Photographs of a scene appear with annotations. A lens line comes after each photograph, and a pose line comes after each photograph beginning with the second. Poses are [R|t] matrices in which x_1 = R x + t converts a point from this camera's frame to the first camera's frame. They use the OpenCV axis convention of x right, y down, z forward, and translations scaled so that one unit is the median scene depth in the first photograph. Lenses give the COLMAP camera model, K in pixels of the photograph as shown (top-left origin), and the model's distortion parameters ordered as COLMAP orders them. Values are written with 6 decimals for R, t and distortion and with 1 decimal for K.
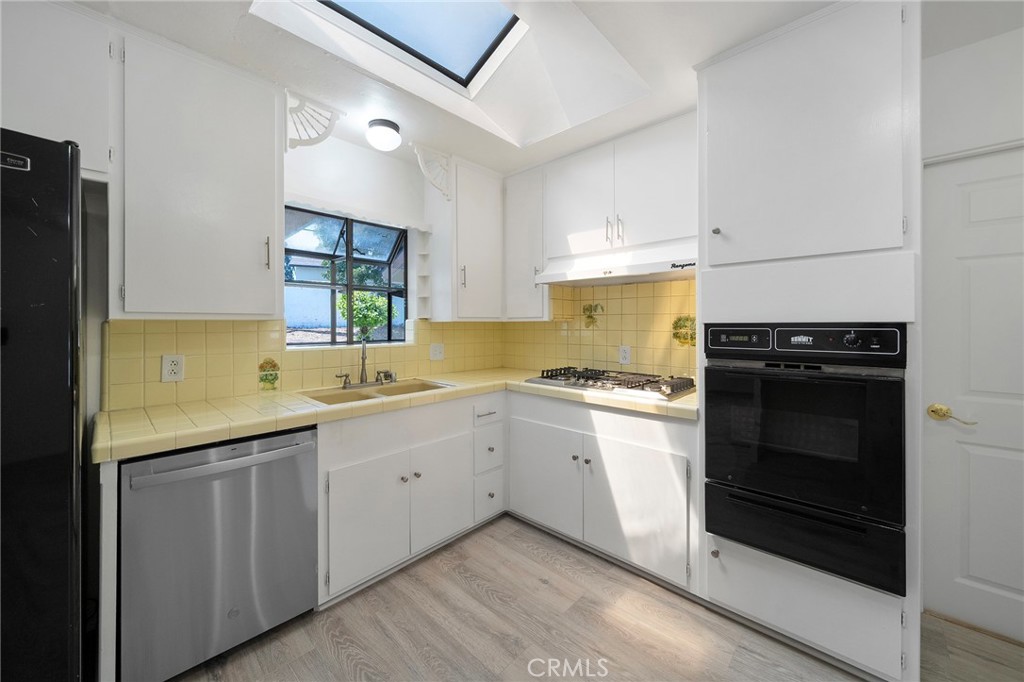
lens RADIAL K [[383.9, 0, 513.9], [0, 383.9, 321.1], [0, 0, 1]] dist [-0.000750, 0.000072]
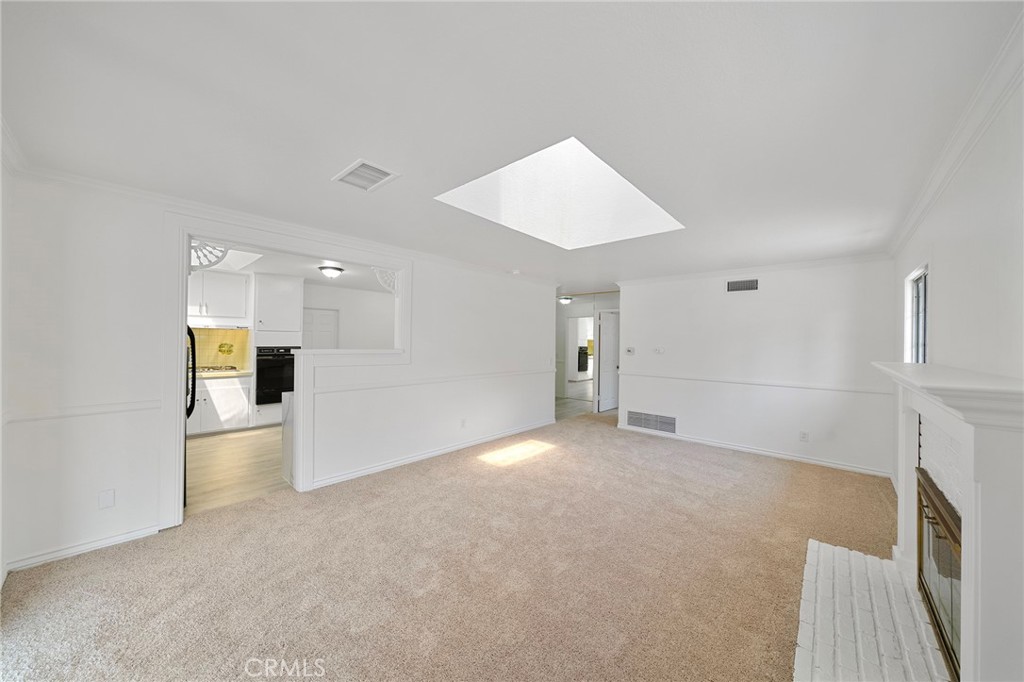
lens RADIAL K [[352.5, 0, 502.9], [0, 352.5, 340.3], [0, 0, 1]] dist [-0.000062, 0.000000]
pose [[-0.001954, 0.008613, 0.999961, -2.398504], [-0.022859, 0.999701, -0.008656, -0.065915], [-0.999737, -0.022875, -0.001757, -1.093070]]
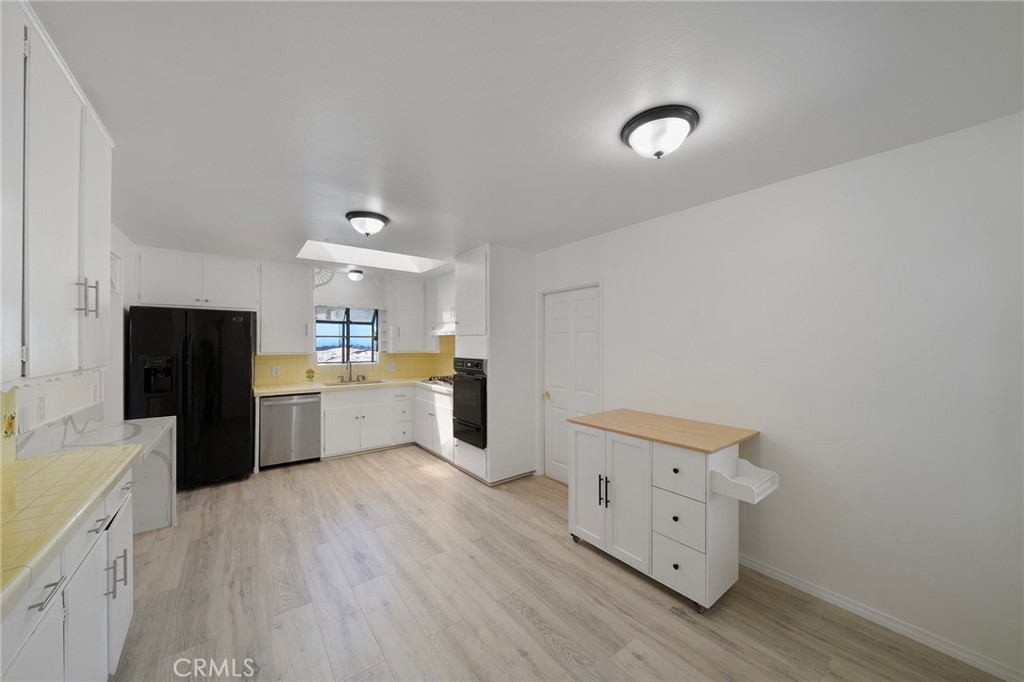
lens RADIAL K [[355.0, 0, 512.0], [0, 355.0, 341.0], [0, 0, 1]] dist [-0.001523, -0.000133]
pose [[0.986148, 0.002550, -0.165851, 1.127344], [-0.002507, 0.999997, 0.000467, -0.095499], [0.165852, -0.000045, 0.986151, -1.150676]]
